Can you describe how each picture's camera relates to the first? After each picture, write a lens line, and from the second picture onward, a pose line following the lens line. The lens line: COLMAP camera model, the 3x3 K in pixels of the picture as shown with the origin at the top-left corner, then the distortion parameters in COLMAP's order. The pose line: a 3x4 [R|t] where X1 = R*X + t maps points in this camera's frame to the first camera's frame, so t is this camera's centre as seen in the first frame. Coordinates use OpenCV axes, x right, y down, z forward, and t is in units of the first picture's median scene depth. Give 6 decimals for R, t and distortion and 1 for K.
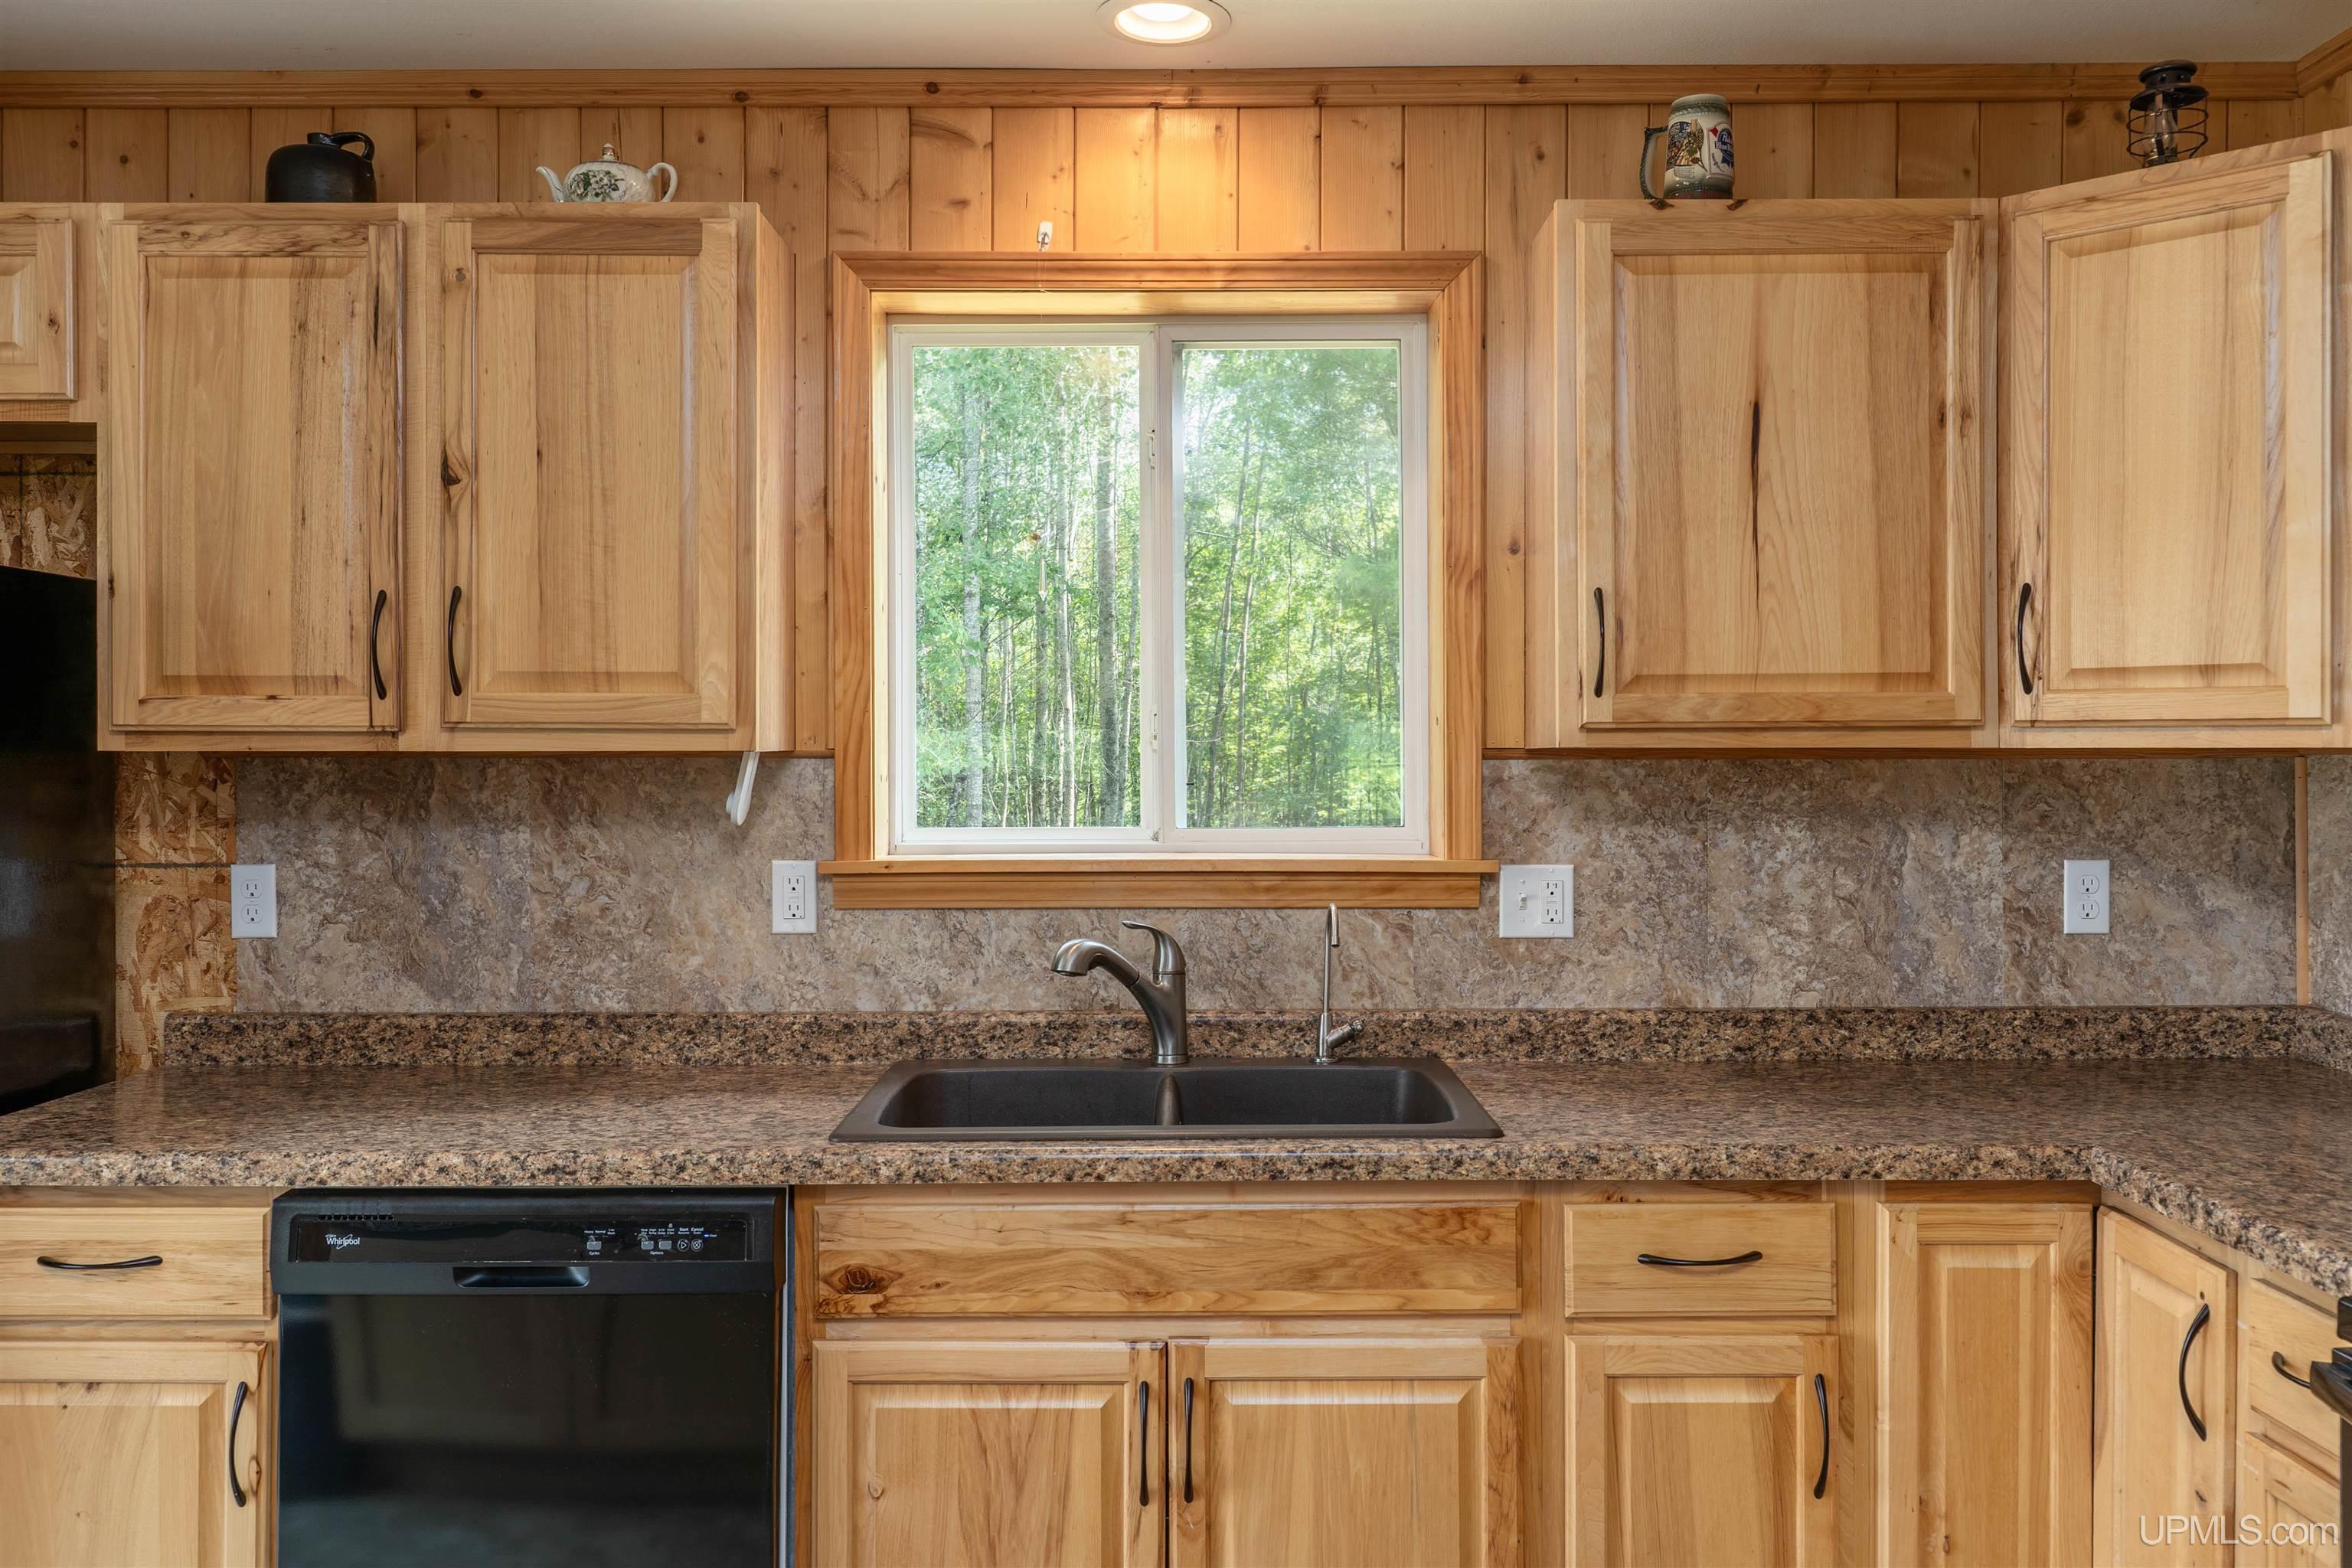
lens RADIAL K [[1851.2, 0, 1174.0], [0, 1851.2, 752.9], [0, 0, 1]] dist [0.002903, 0.006298]
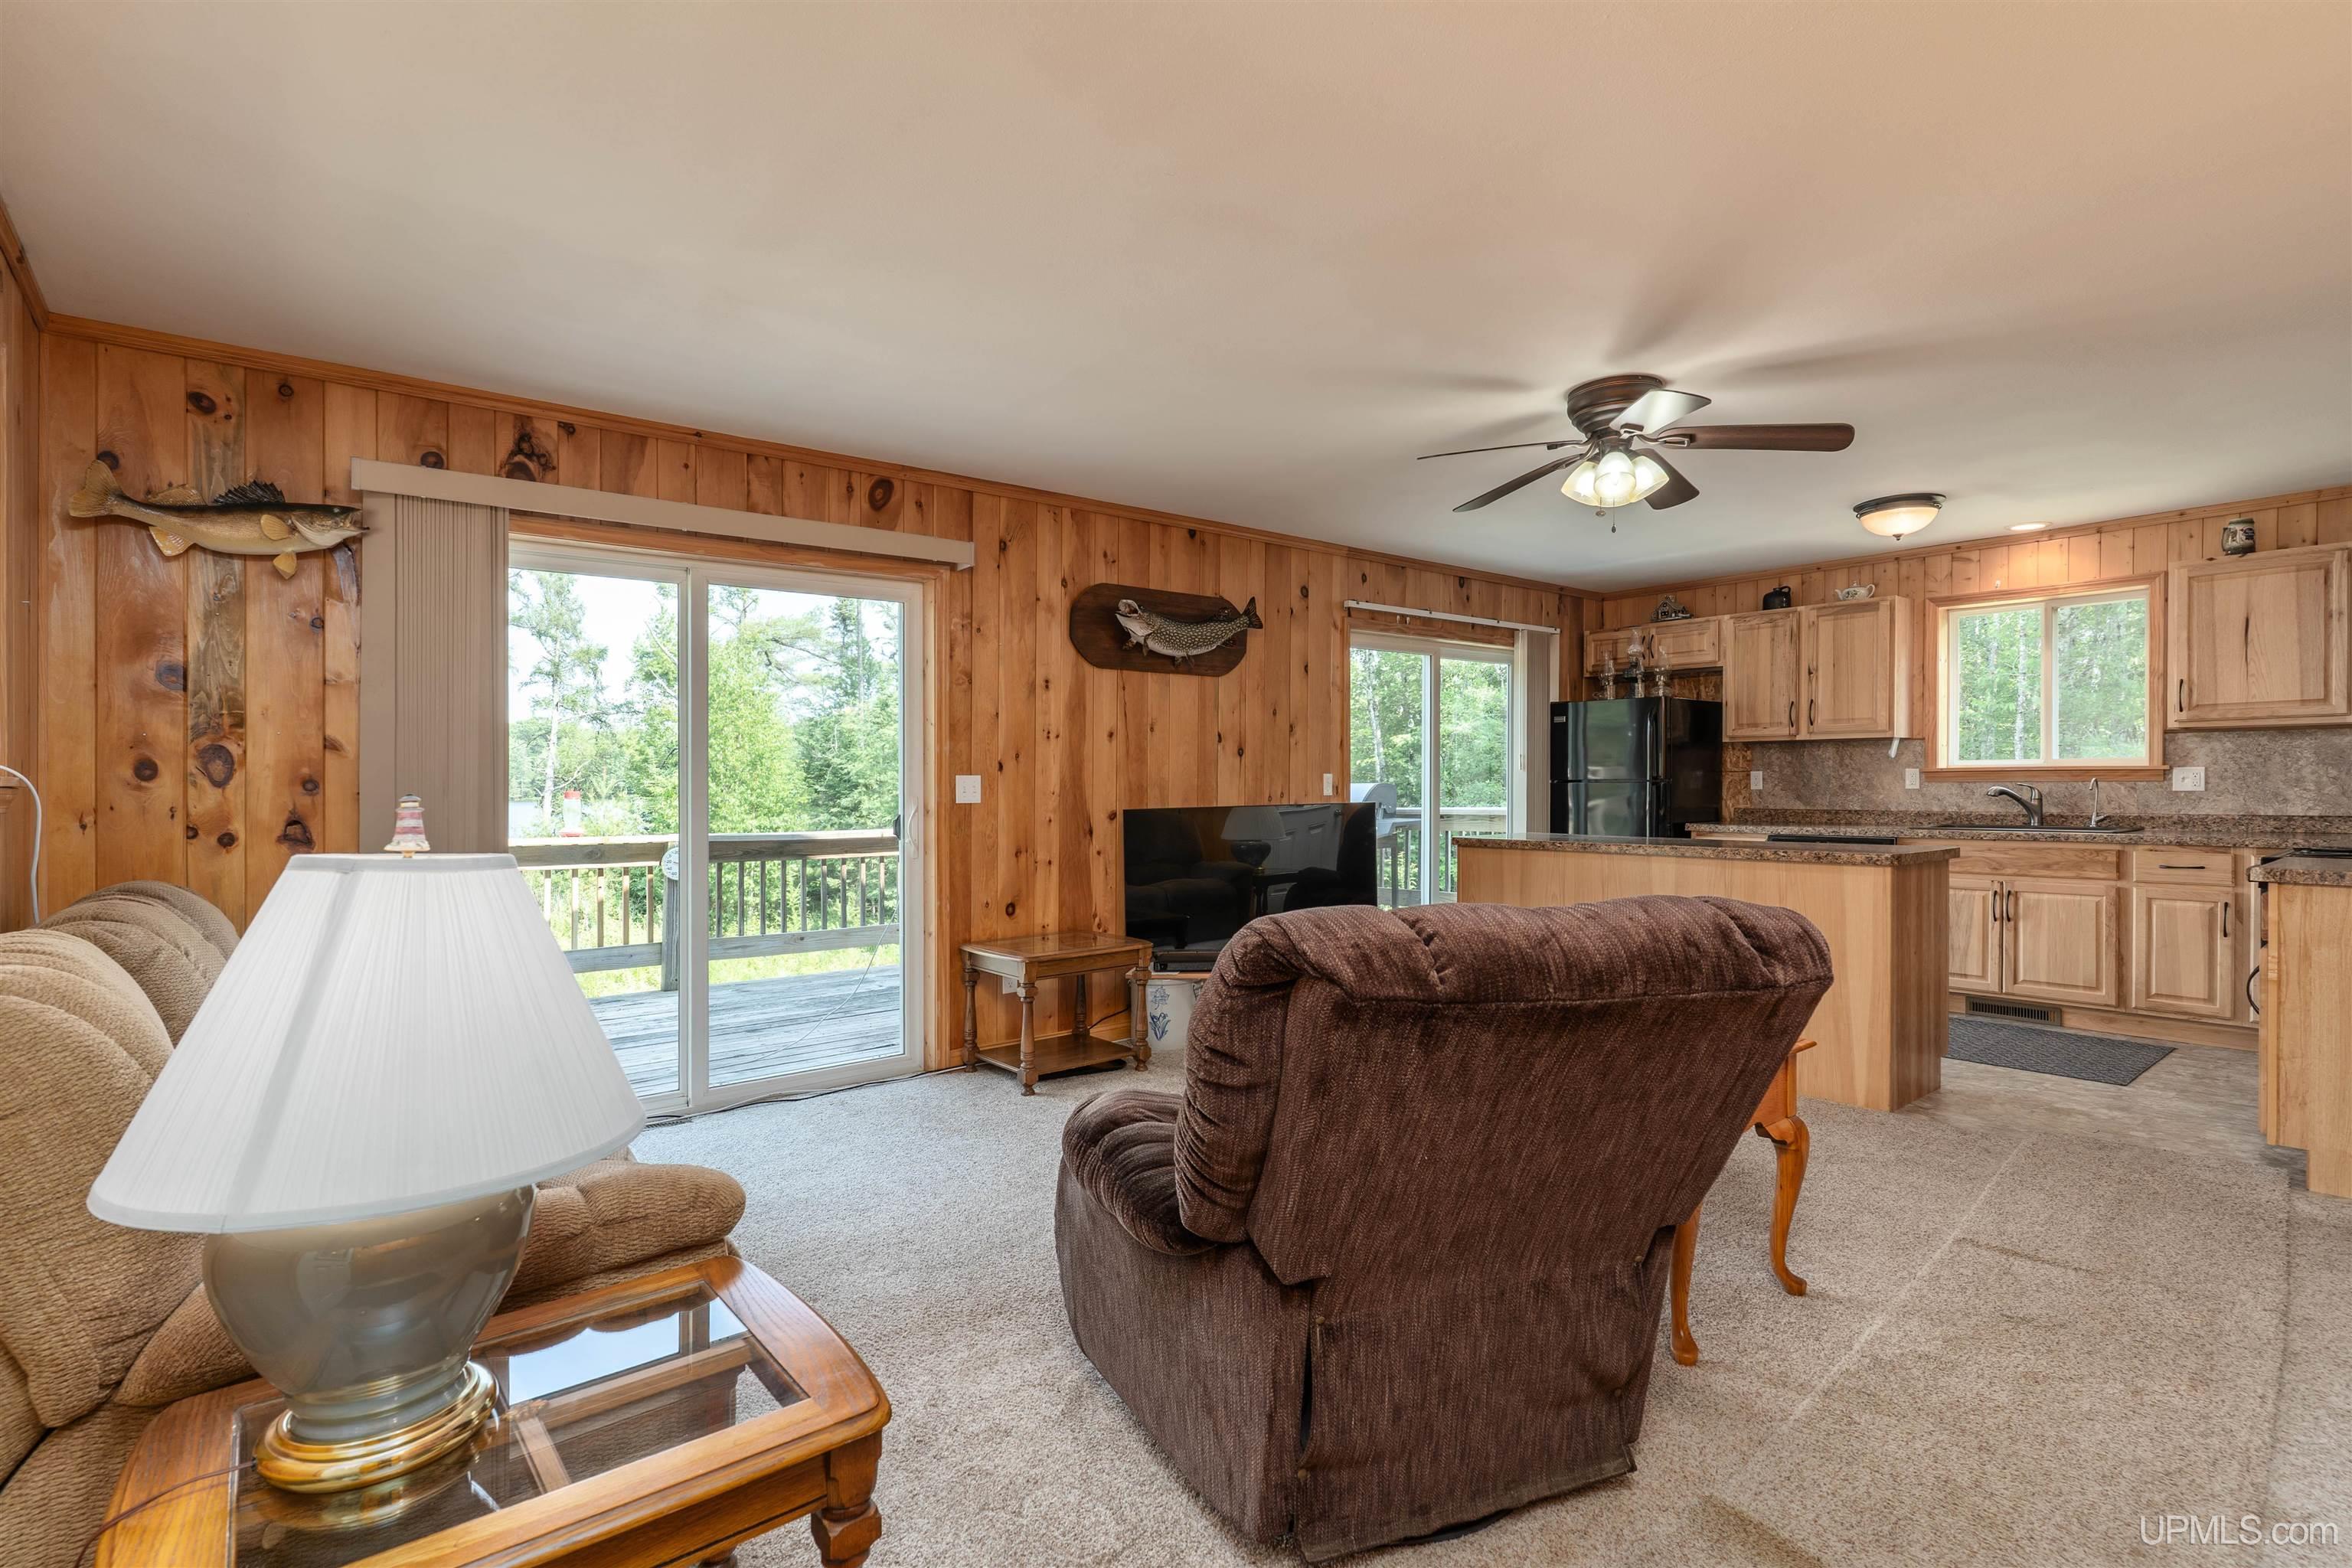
lens RADIAL K [[1134.1, 0, 1166.1], [0, 1134.1, 802.5], [0, 0, 1]] dist [0.003487, 0.000982]
pose [[0.629139, 0.012001, -0.777201, 0.663522], [0.004339, 0.999811, 0.018951, 0.084365], [0.777281, -0.015295, 0.628968, -1.679623]]
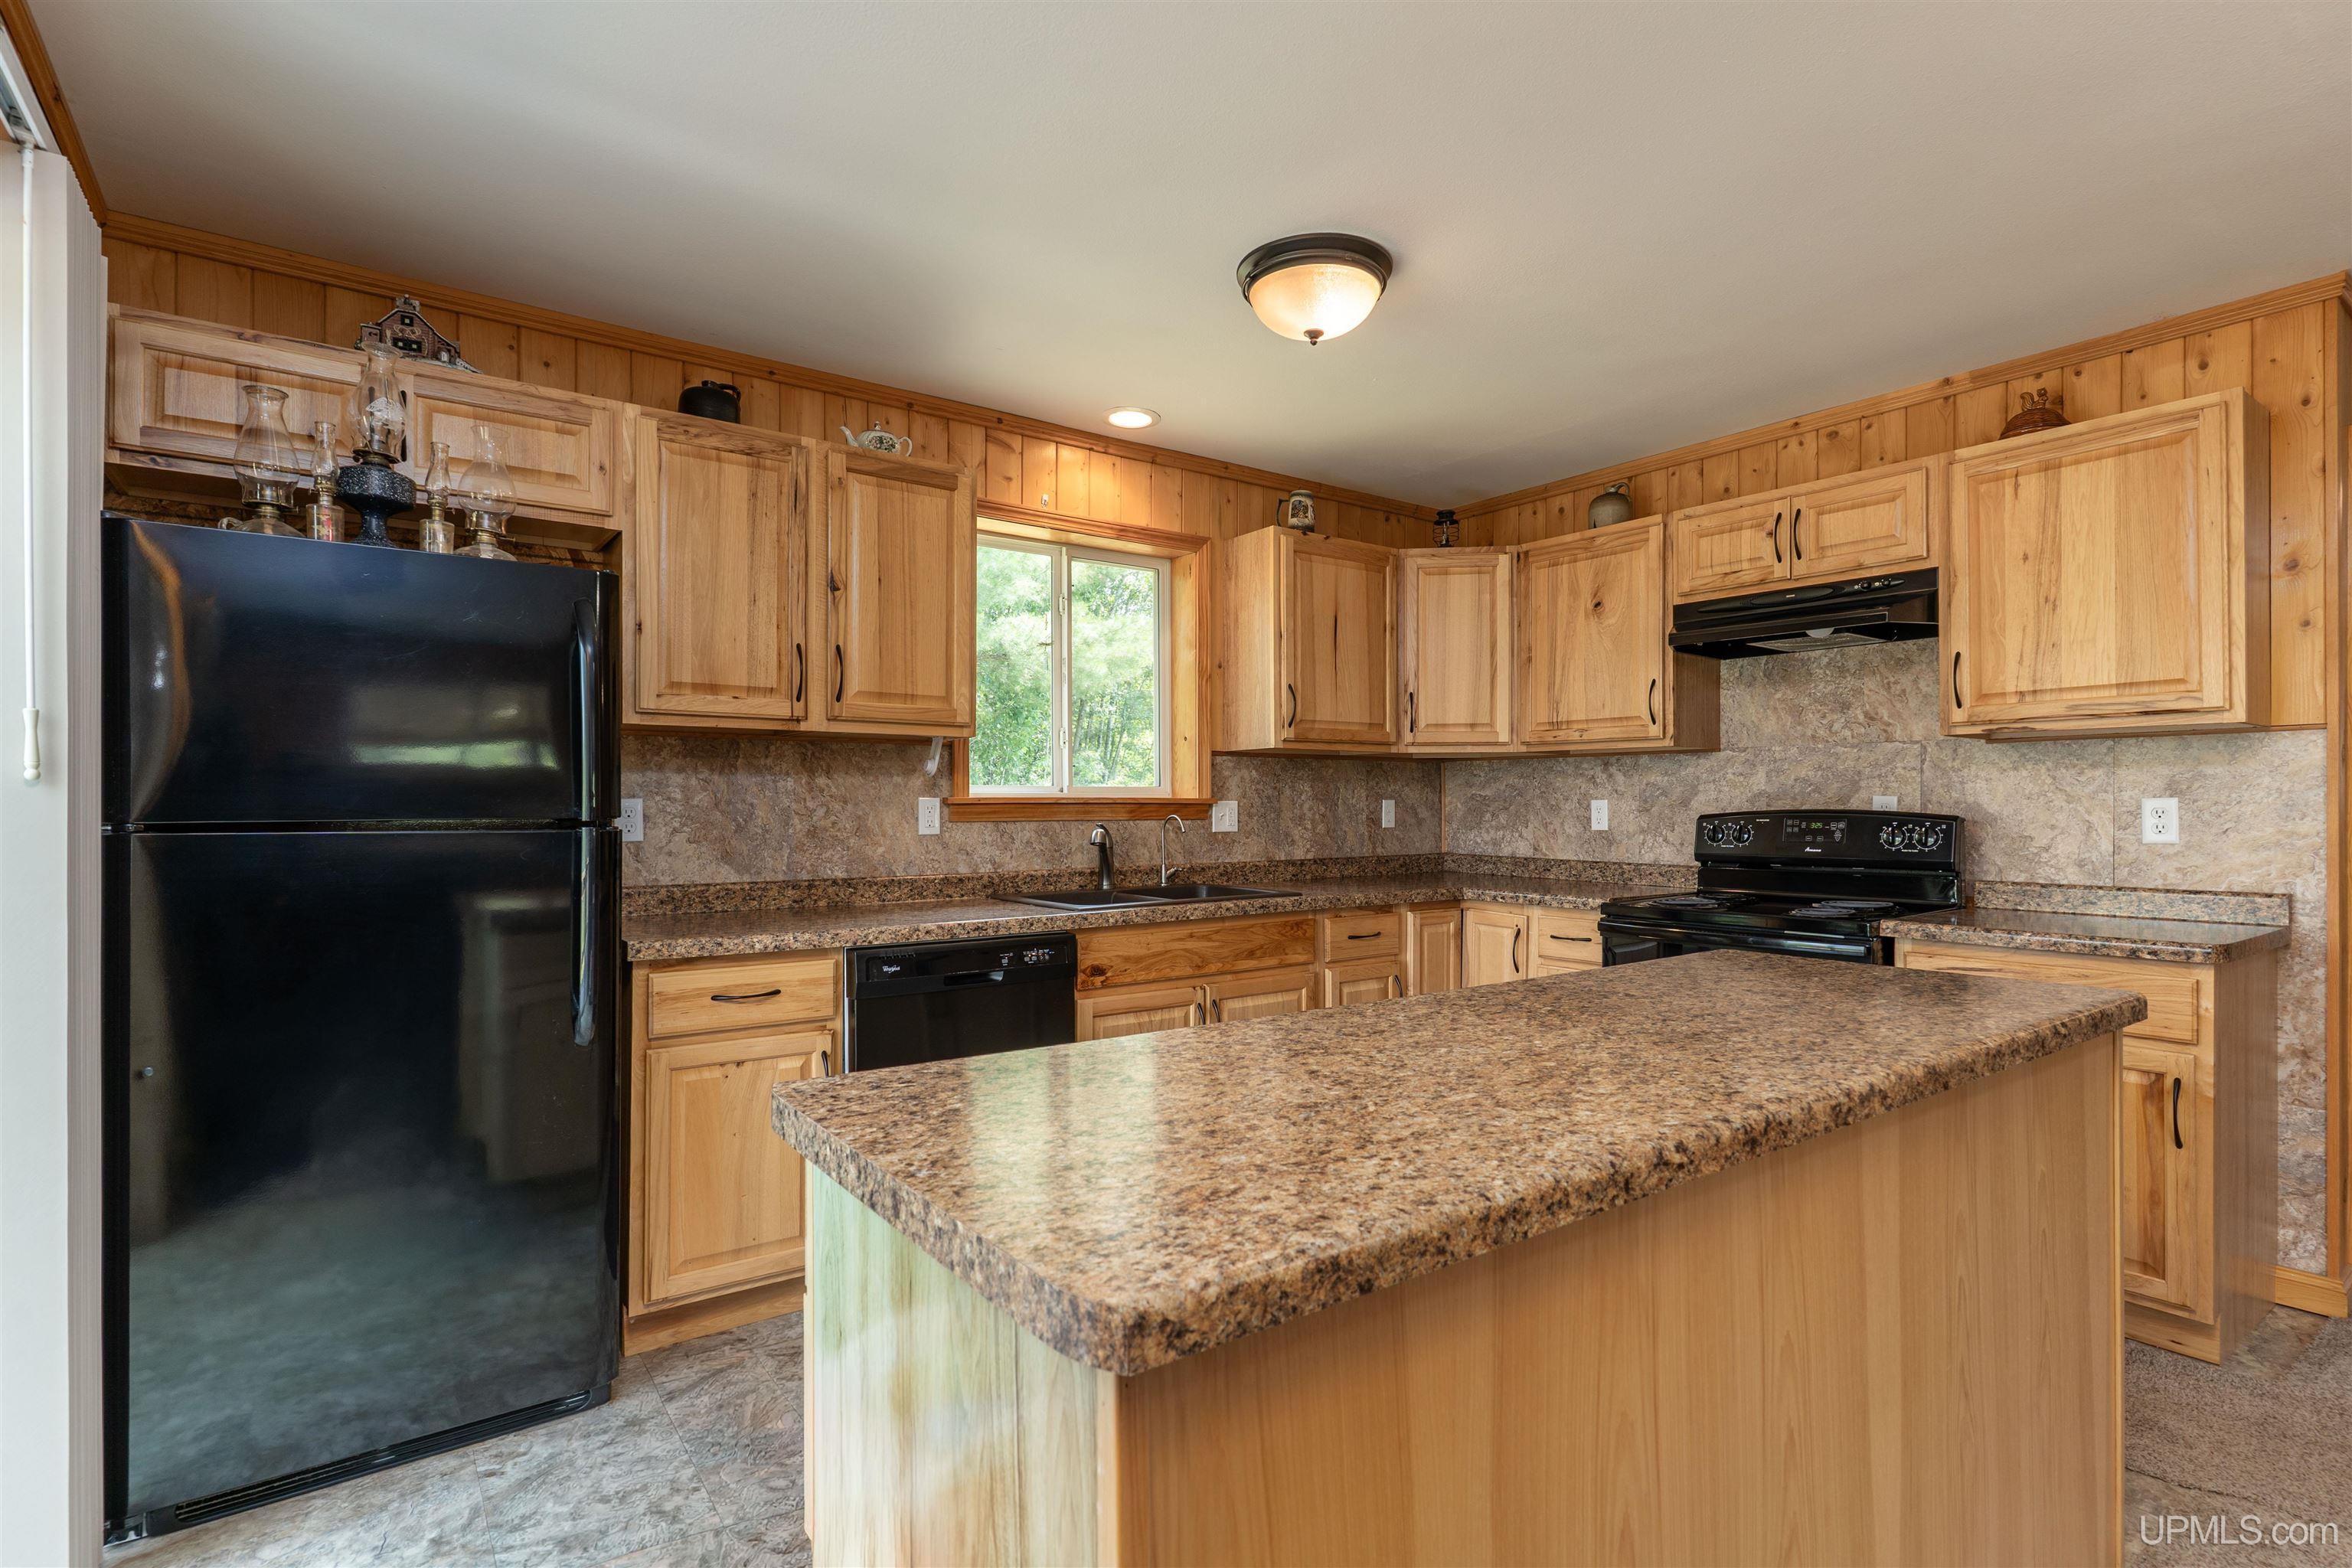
lens RADIAL K [[1134.1, 0, 1173.7], [0, 1134.1, 802.1], [0, 0, 1]] dist [0.003487, 0.000982]
pose [[0.809332, 0.003037, 0.587343, -0.781795], [-0.000862, 0.999992, -0.003984, 0.075048], [-0.587350, 0.002718, 0.809328, -0.141443]]
